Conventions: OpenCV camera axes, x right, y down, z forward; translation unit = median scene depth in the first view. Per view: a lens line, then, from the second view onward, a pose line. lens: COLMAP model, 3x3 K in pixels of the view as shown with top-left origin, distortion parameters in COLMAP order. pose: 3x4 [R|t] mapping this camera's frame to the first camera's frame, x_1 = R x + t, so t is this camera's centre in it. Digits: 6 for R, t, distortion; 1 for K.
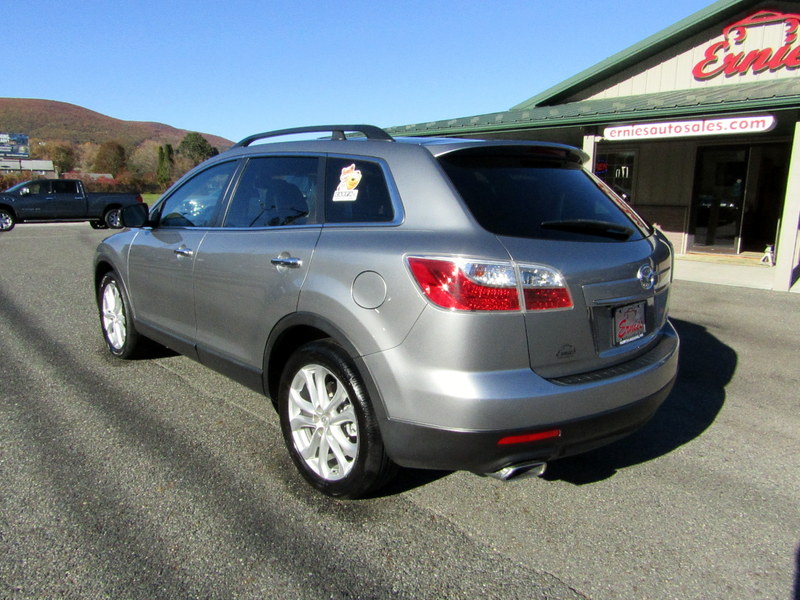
lens RADIAL K [[584.7, 0, 395.0], [0, 584.7, 302.0], [0, 0, 1]] dist [0.013604, -0.001597]
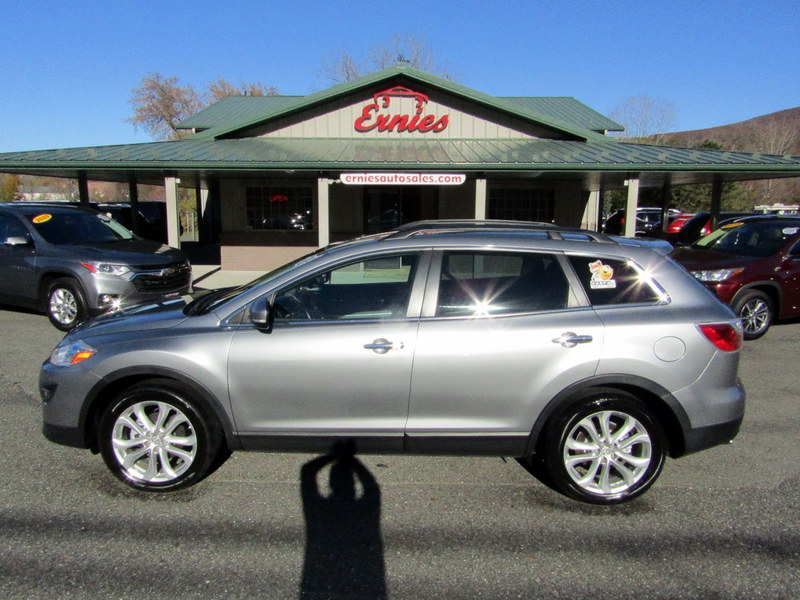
lens RADIAL K [[584.7, 0, 396.3], [0, 584.7, 300.2], [0, 0, 1]] dist [0.013604, -0.001597]
pose [[0.697129, -0.126985, 0.705610, -0.385691], [0.136703, 0.989676, 0.043047, -0.074642], [-0.703792, 0.066450, 0.707292, 0.102764]]
